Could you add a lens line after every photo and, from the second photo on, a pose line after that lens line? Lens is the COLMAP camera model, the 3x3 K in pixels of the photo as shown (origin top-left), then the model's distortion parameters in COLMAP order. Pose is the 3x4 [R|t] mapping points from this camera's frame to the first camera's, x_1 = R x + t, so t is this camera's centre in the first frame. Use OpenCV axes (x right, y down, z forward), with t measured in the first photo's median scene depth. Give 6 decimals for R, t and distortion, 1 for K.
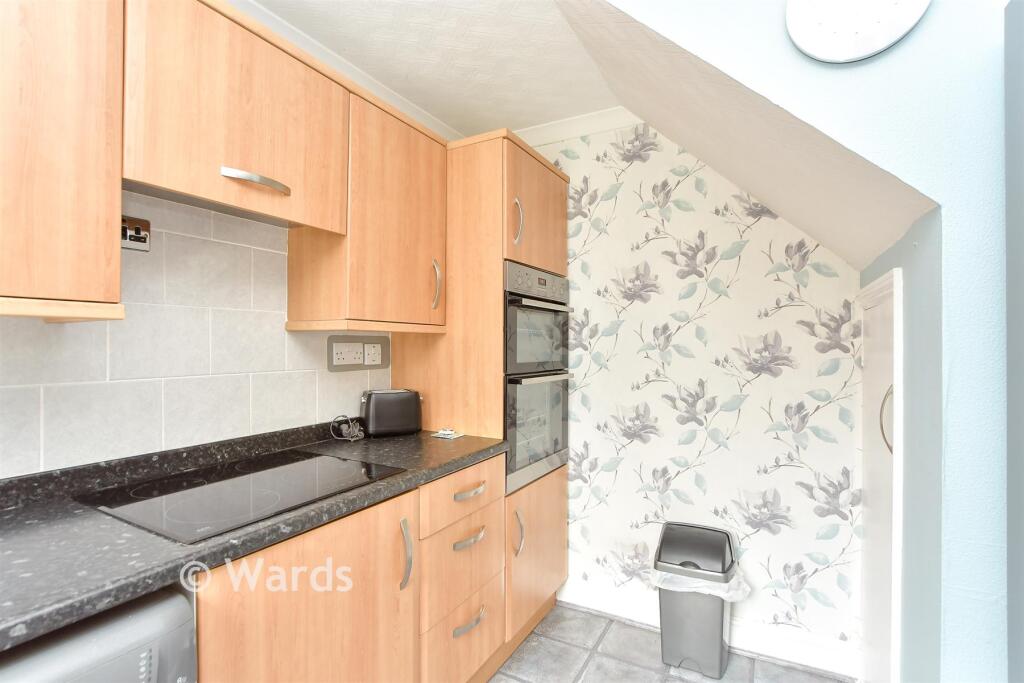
lens RADIAL K [[480.8, 0, 514.8], [0, 480.8, 343.6], [0, 0, 1]] dist [-0.016699, 0.000961]
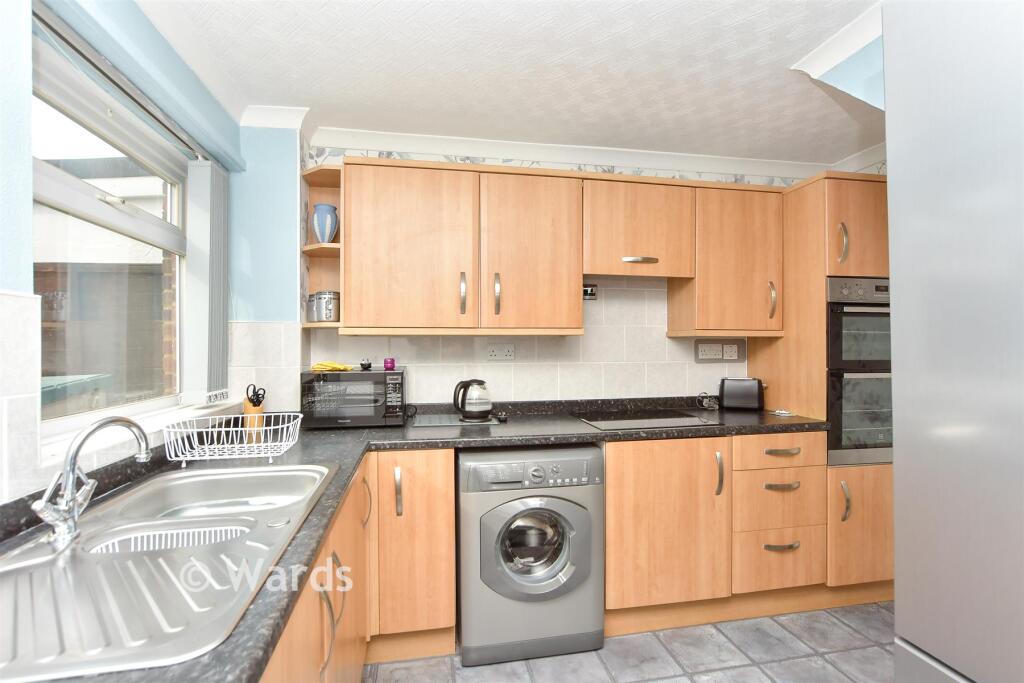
lens RADIAL K [[480.8, 0, 512.9], [0, 480.8, 343.3], [0, 0, 1]] dist [-0.016699, 0.000961]
pose [[0.633262, -0.005491, -0.773918, 0.426430], [0.006029, 0.999979, -0.002162, -0.004524], [0.773914, -0.003297, 0.633282, -0.415801]]
